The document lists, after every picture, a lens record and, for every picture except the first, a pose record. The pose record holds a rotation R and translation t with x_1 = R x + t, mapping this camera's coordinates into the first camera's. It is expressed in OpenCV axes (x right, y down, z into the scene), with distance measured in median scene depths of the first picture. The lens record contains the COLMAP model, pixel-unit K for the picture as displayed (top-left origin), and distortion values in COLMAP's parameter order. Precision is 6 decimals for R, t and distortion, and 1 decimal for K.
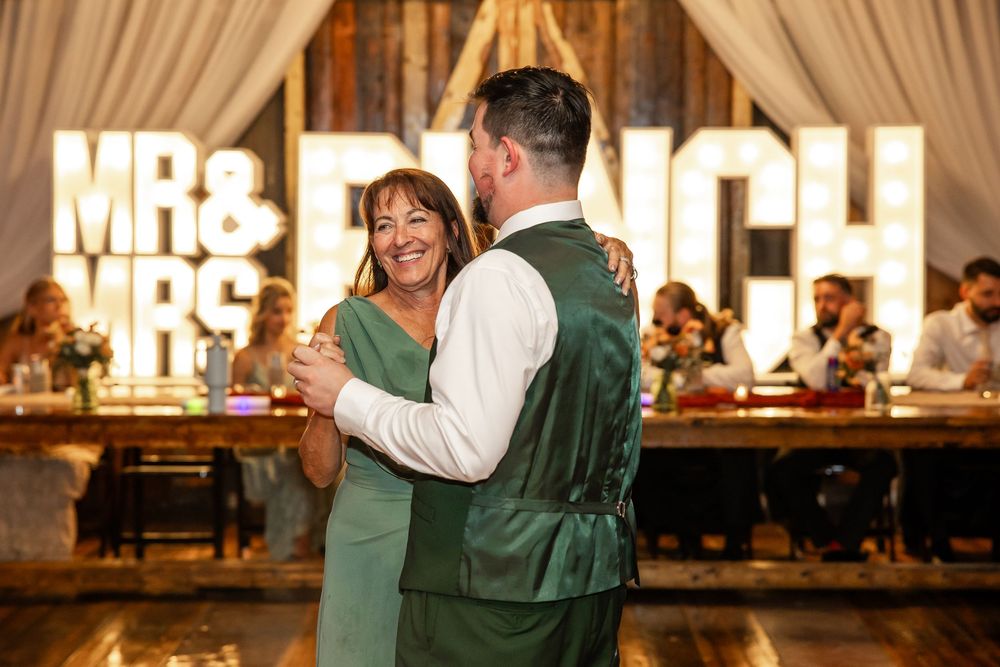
lens RADIAL K [[1976.9, 0, 505.6], [0, 1976.9, 333.9], [0, 0, 1]] dist [0.135579, 0.000000]
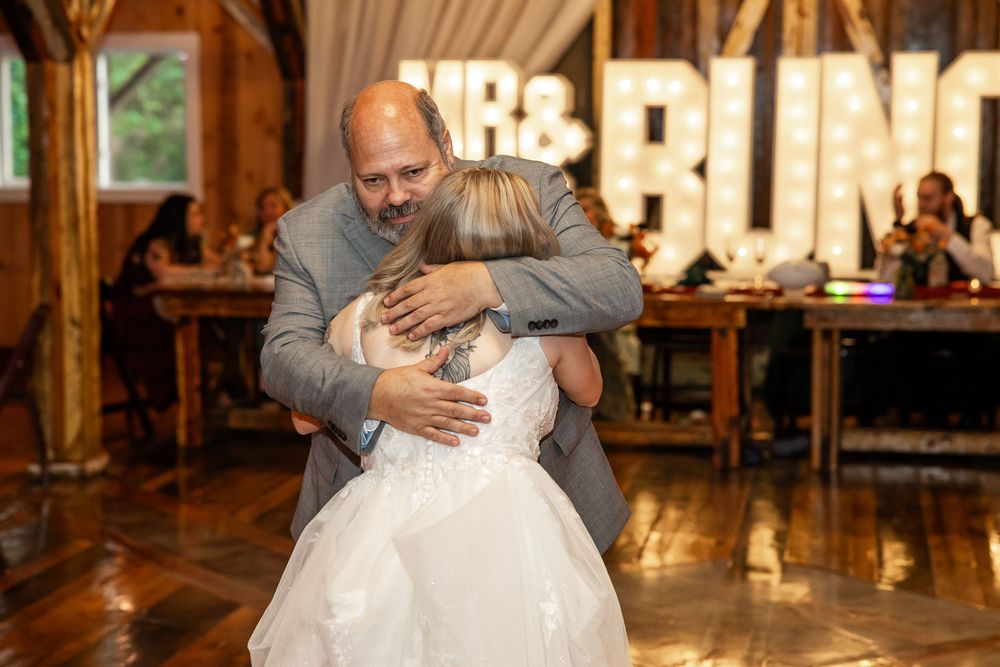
lens RADIAL K [[1976.9, 0, 461.5], [0, 1976.9, 358.9], [0, 0, 1]] dist [0.135579, 0.000000]
pose [[0.982733, 0.021739, -0.183750, 0.039381], [-0.011836, 0.998426, 0.054816, 0.012838], [0.184653, -0.051694, 0.981443, -0.209625]]
